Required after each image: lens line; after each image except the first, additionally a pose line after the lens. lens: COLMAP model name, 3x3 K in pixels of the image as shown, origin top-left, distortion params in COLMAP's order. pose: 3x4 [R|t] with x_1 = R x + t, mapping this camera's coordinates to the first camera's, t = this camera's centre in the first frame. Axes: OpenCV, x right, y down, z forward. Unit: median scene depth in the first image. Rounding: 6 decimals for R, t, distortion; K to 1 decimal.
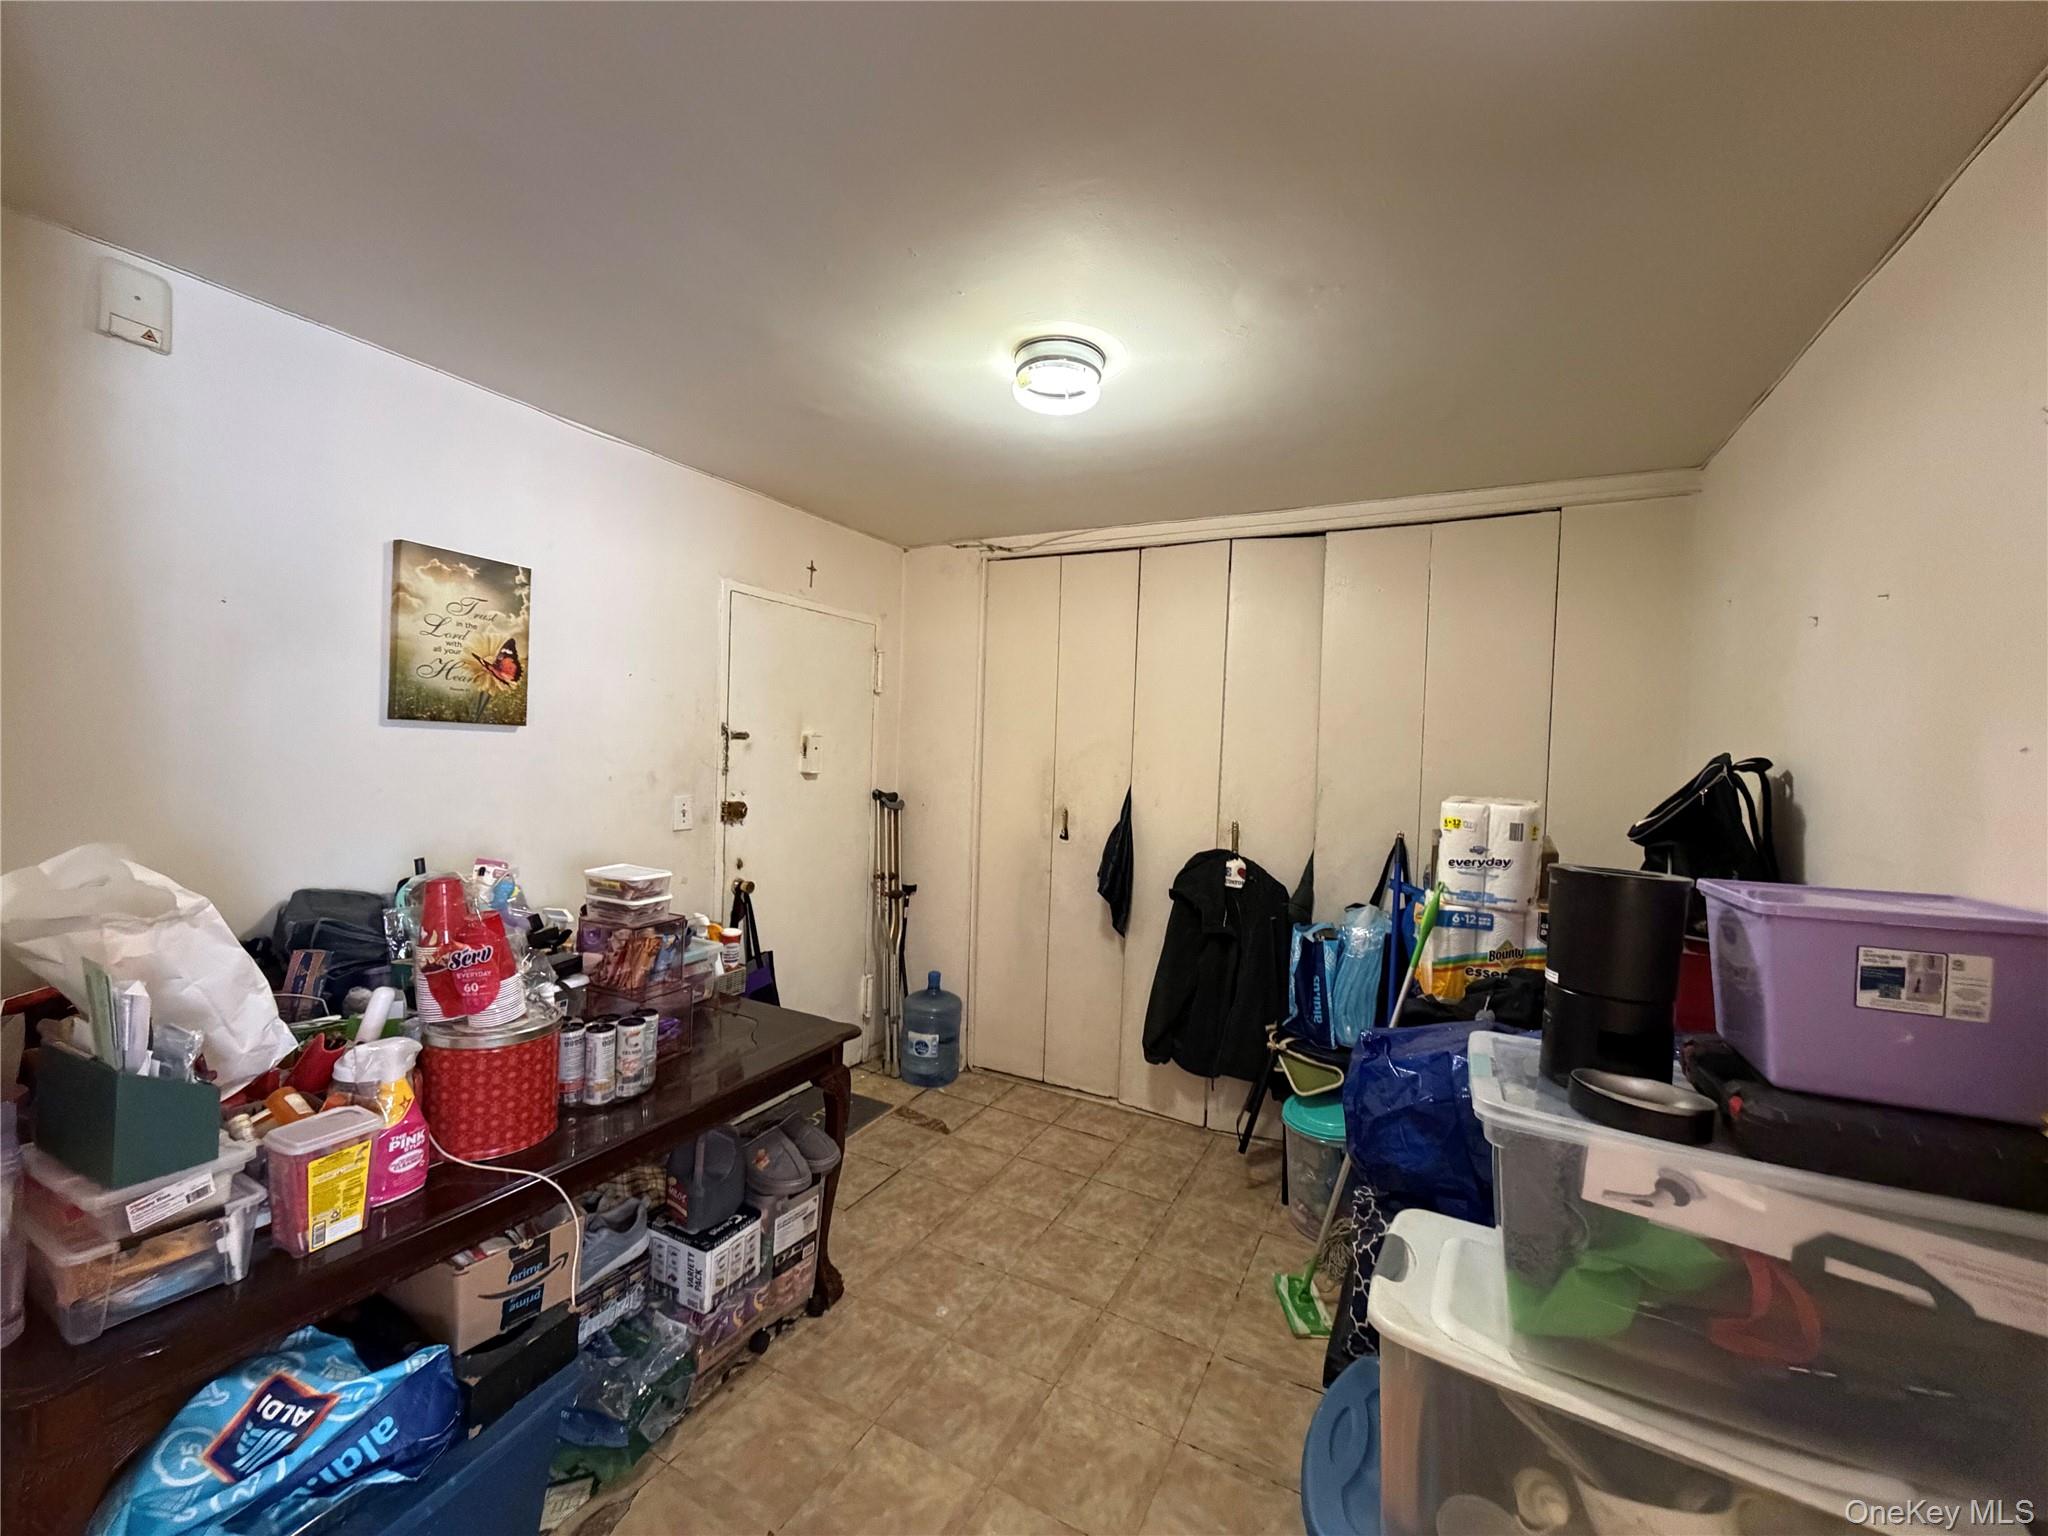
lens RADIAL K [[804.9, 0, 1024.5], [0, 804.9, 767.2], [0, 0, 1]] dist [-0.004496, -0.000050]
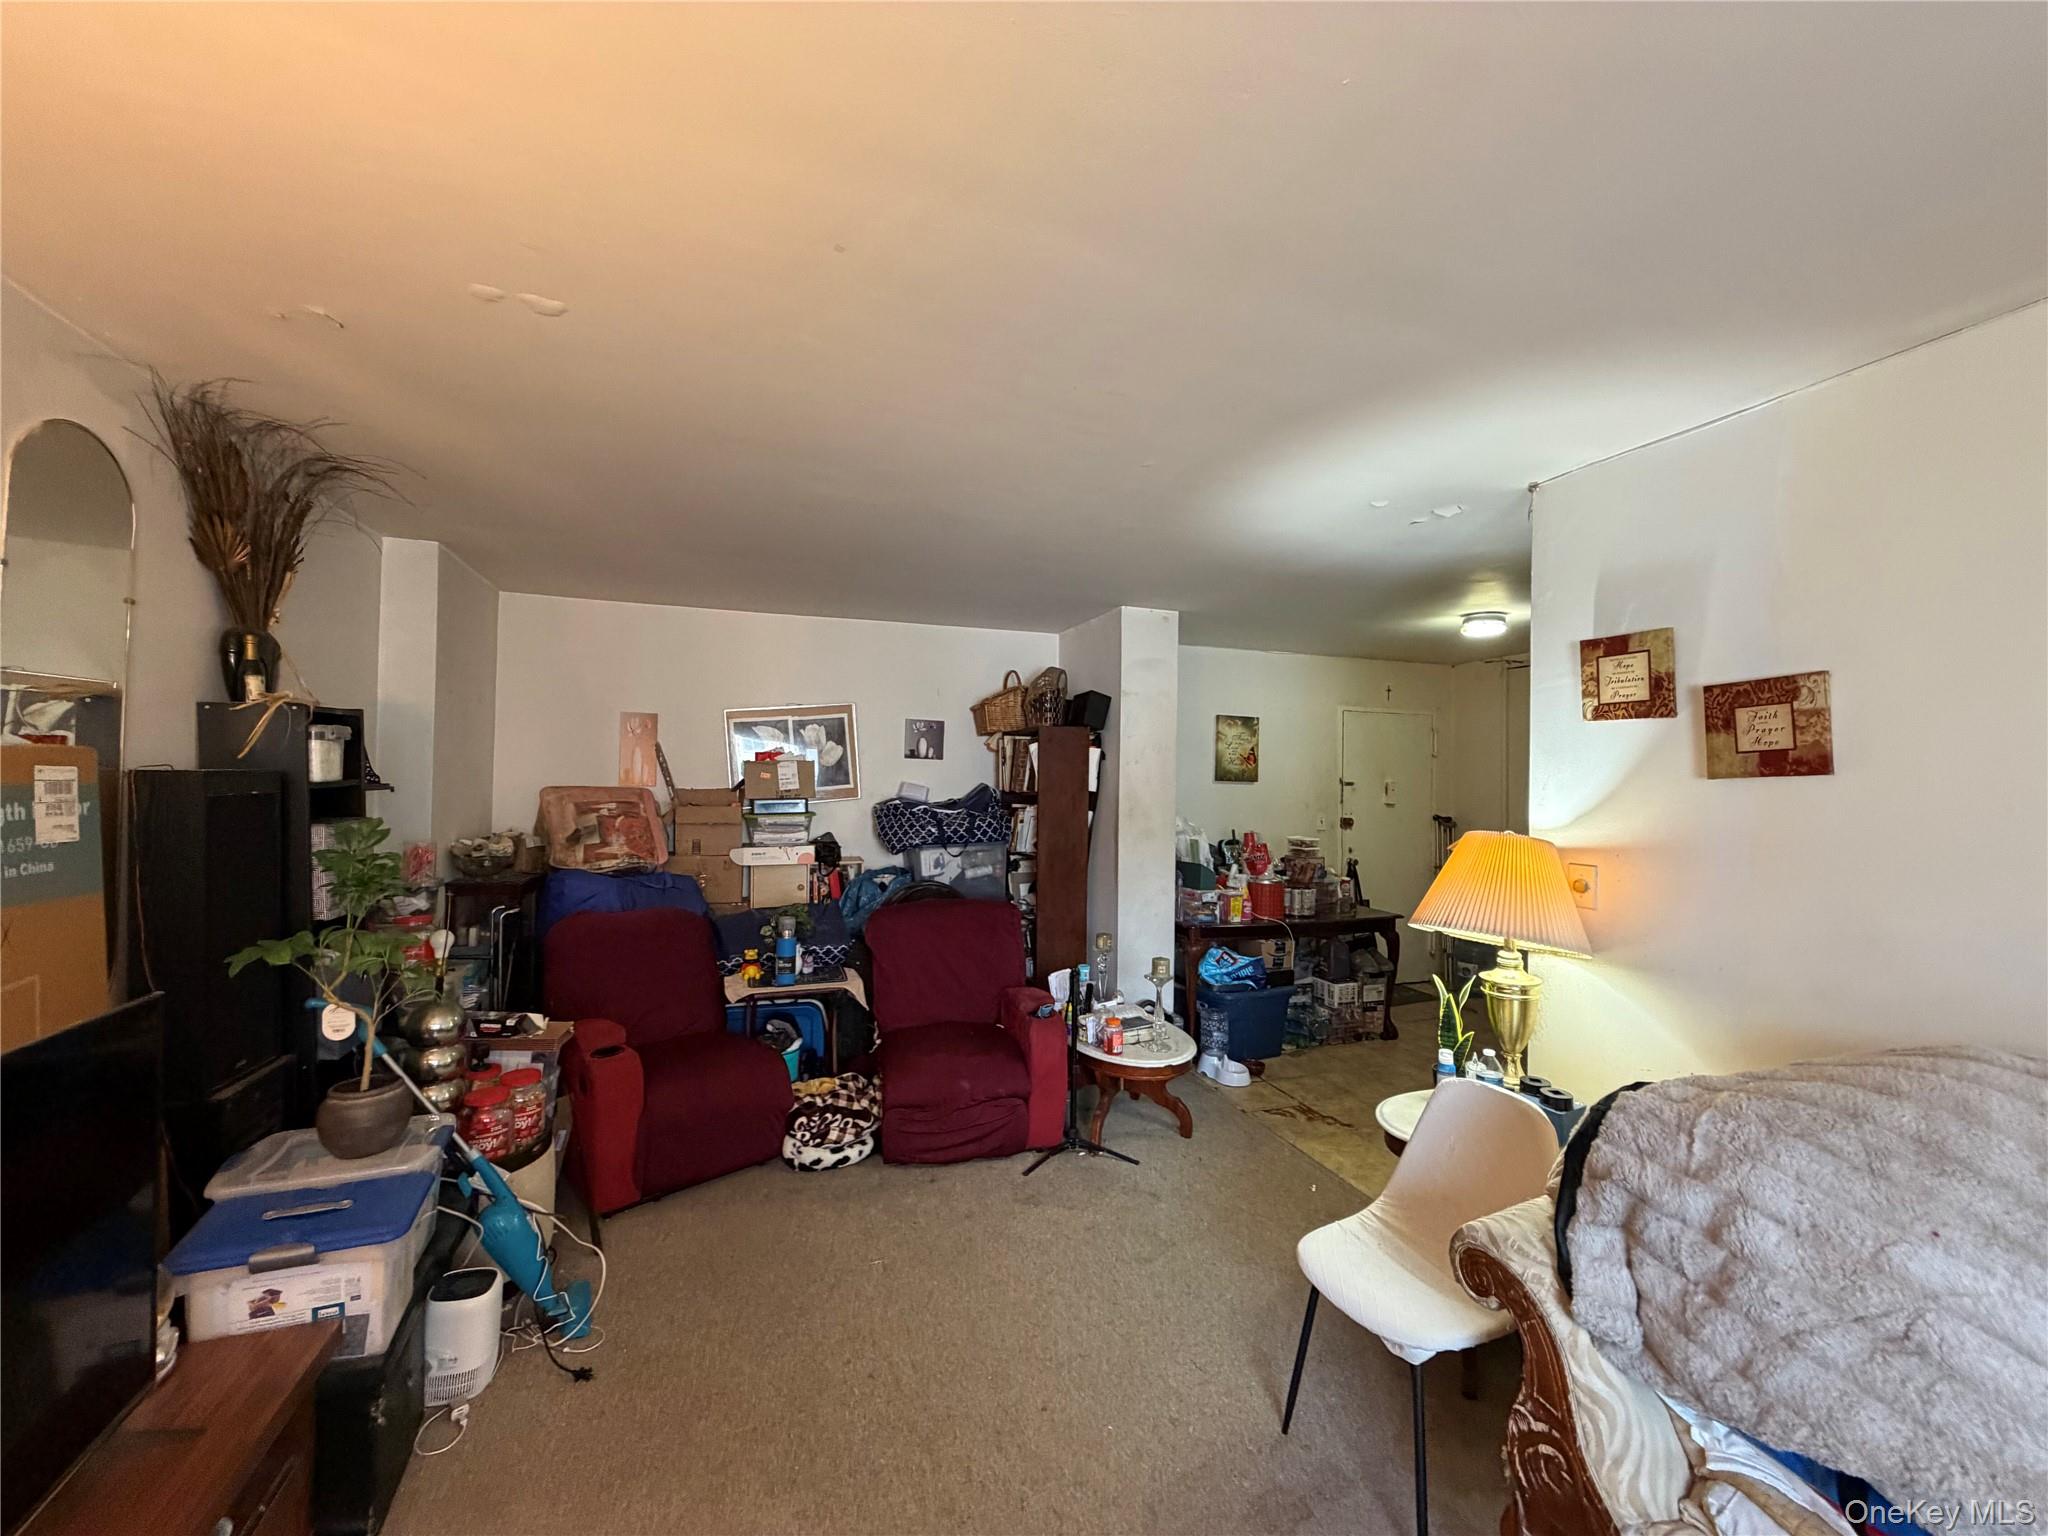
lens RADIAL K [[804.9, 0, 1023.8], [0, 804.9, 772.4], [0, 0, 1]] dist [-0.004496, -0.000050]
pose [[0.736132, -0.032262, -0.676069, 0.597055], [-0.002447, 0.998730, -0.050325, 0.051177], [0.676834, 0.038700, 0.735118, -1.504568]]
